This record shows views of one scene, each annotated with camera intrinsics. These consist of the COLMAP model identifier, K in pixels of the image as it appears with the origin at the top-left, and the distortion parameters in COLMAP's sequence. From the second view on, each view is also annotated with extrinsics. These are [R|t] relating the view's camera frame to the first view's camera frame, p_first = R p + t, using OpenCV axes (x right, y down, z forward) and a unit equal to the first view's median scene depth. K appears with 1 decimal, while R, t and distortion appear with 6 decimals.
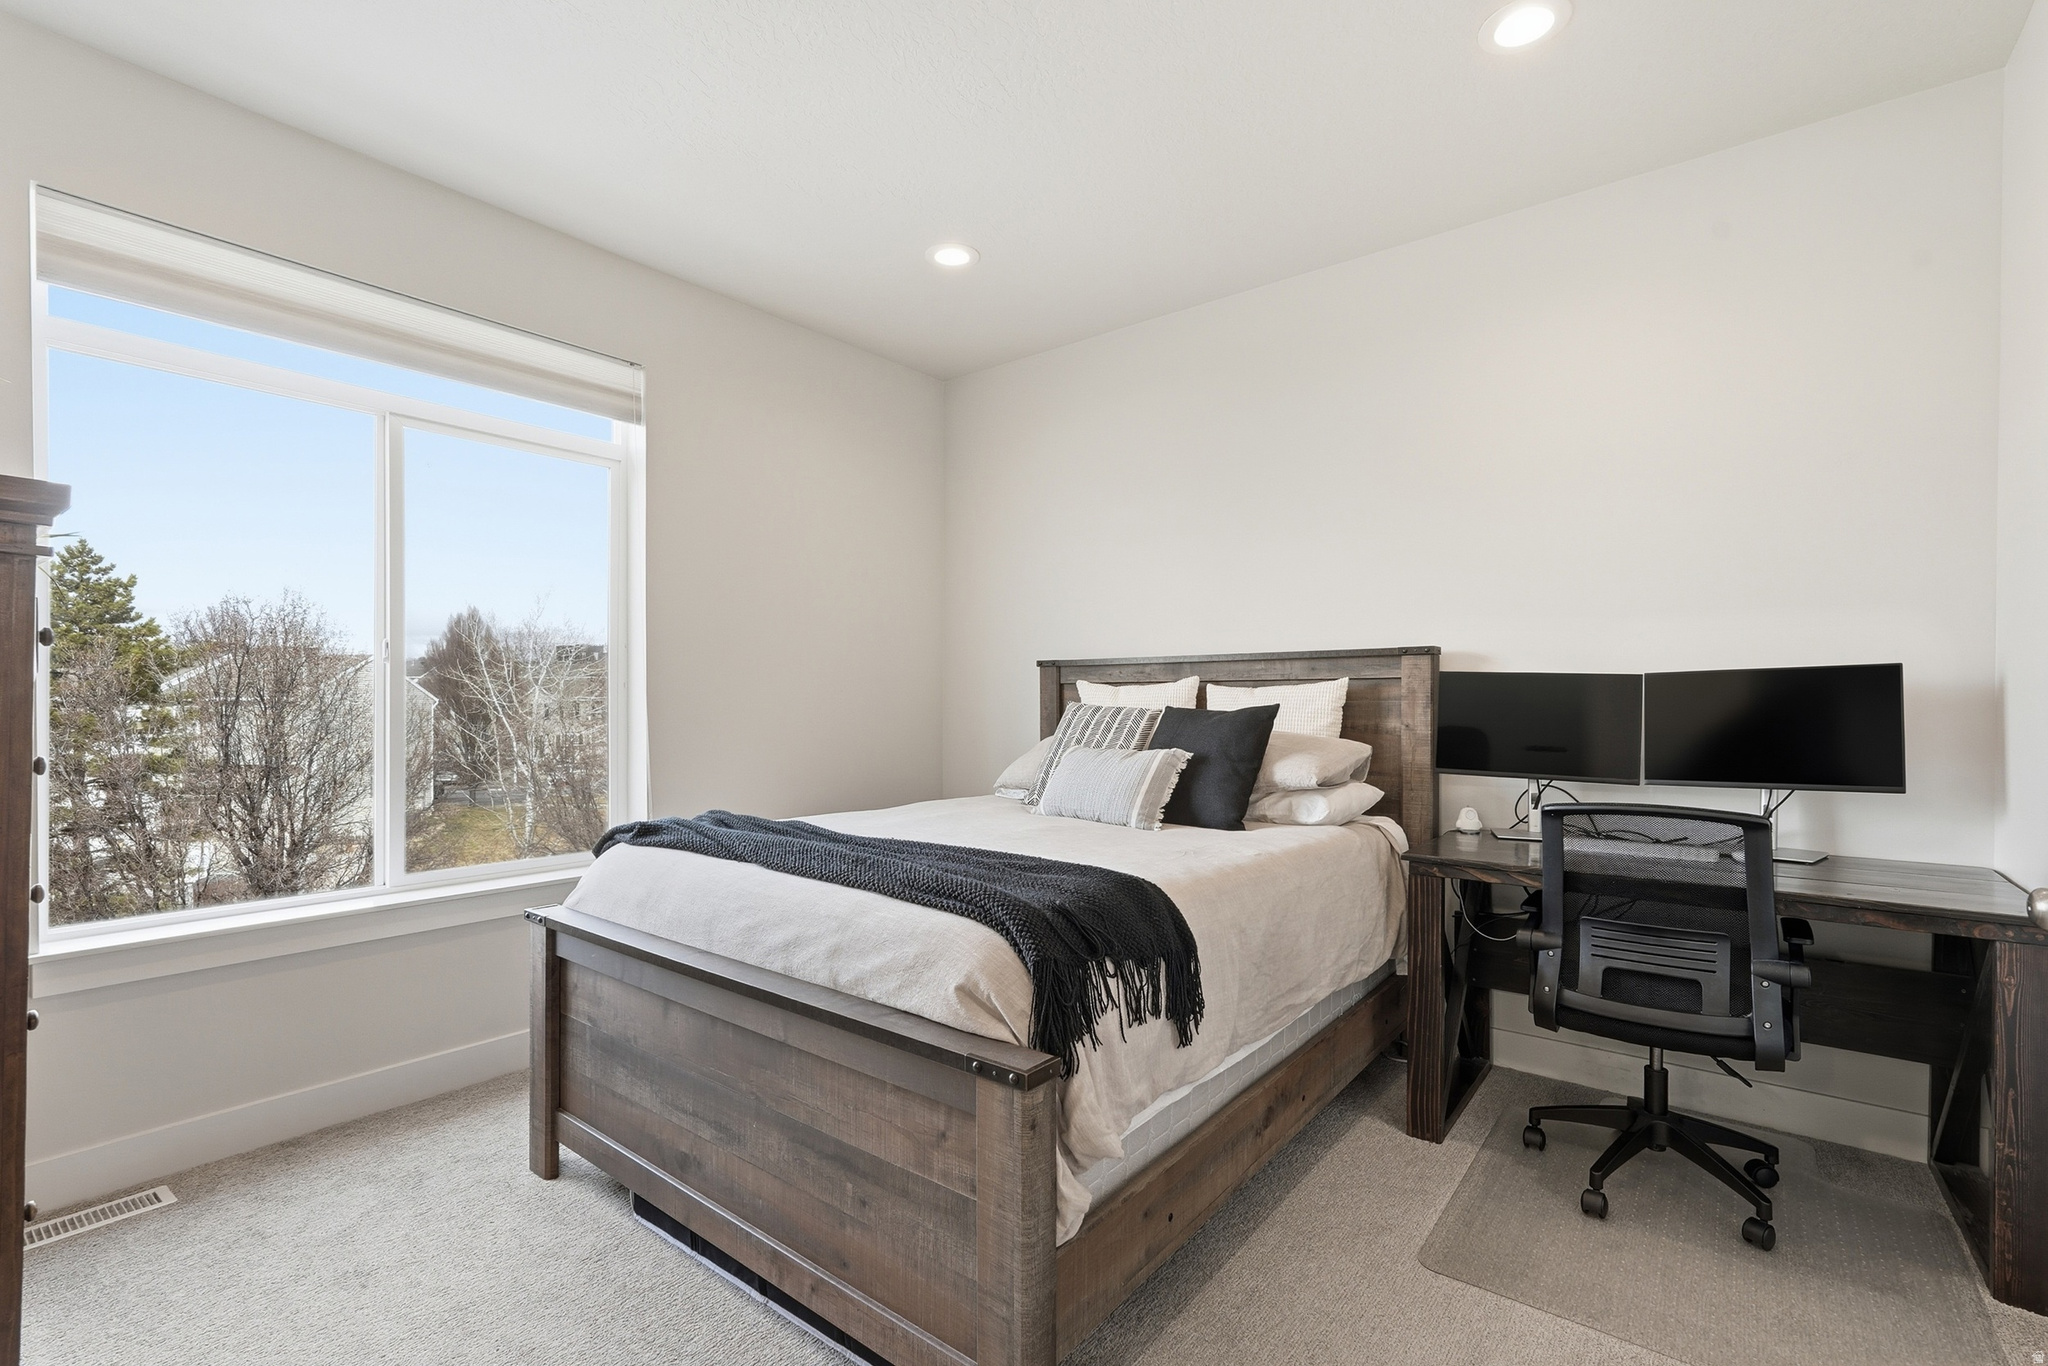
lens RADIAL K [[925.7, 0, 1030.3], [0, 925.7, 697.3], [0, 0, 1]] dist [-0.002426, 0.002837]
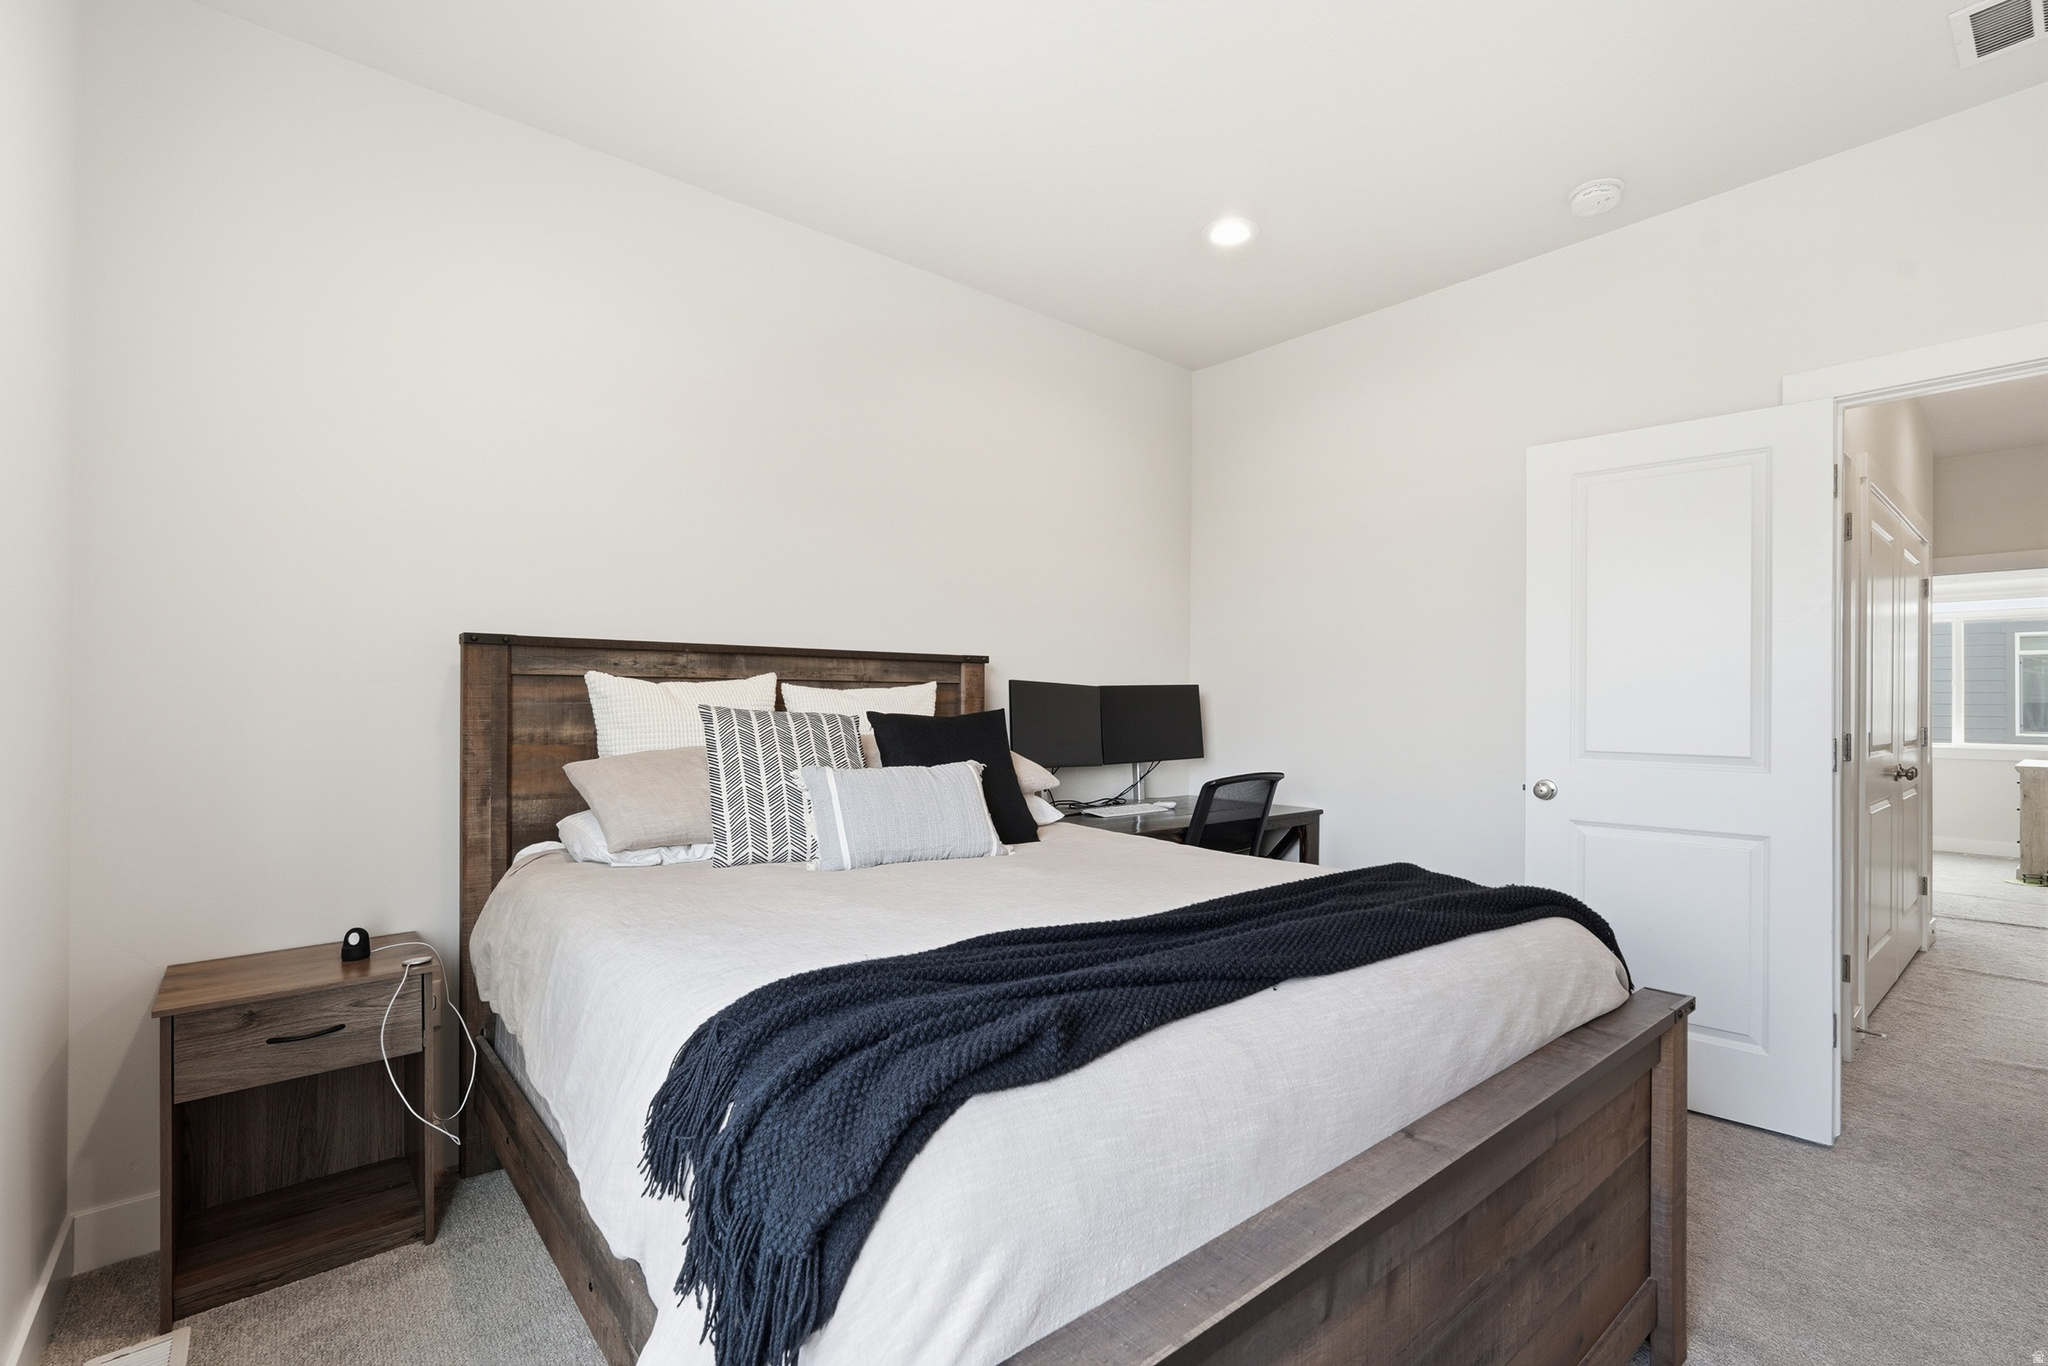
lens RADIAL K [[925.7, 0, 1031.7], [0, 925.7, 694.9], [0, 0, 1]] dist [-0.002426, 0.002837]
pose [[0.197377, 0.002379, 0.980325, -0.589788], [-0.017239, 0.999851, 0.001045, -0.009307], [-0.980176, -0.017106, 0.197389, 0.648780]]
